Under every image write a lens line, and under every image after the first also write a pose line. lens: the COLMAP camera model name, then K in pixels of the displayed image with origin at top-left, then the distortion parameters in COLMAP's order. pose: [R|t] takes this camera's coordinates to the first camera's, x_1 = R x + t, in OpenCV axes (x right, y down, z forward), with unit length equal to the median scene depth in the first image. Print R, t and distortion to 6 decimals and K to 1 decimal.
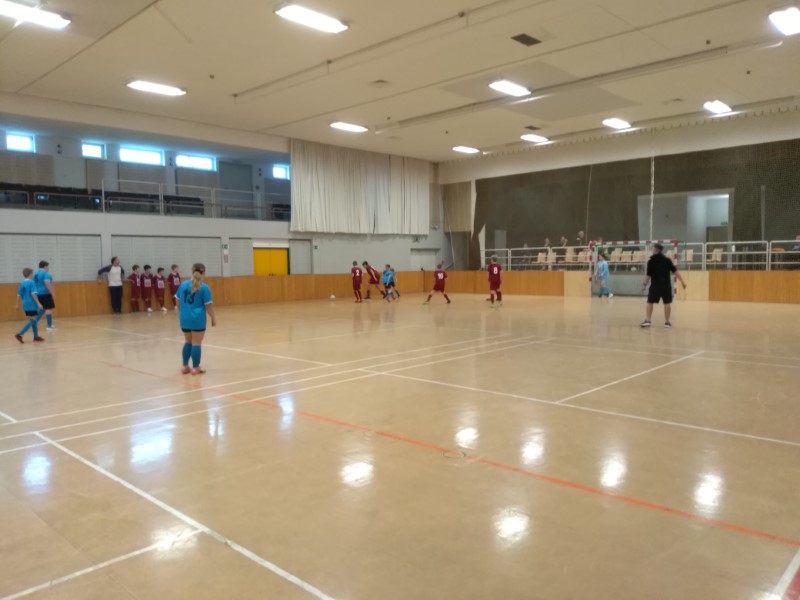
lens RADIAL K [[608.1, 0, 400.0], [0, 608.1, 300.0], [0, 0, 1]] dist [-0.062469, 0.005541]
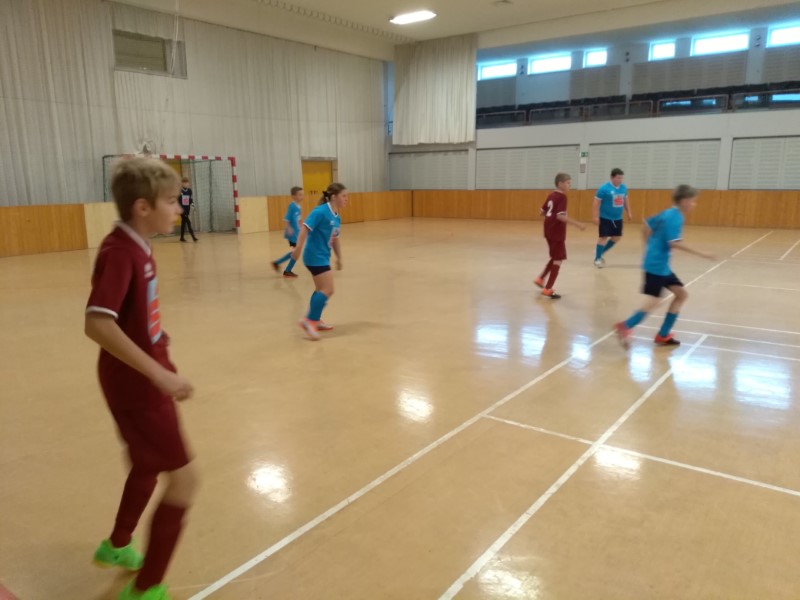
lens RADIAL K [[608.1, 0, 400.0], [0, 608.1, 300.0], [0, 0, 1]] dist [-0.062469, 0.005541]
pose [[0.098662, 0.203529, -0.974085, 0.464890], [-0.038337, 0.978912, 0.200655, -0.037895], [0.994382, 0.017547, 0.104384, 0.519262]]
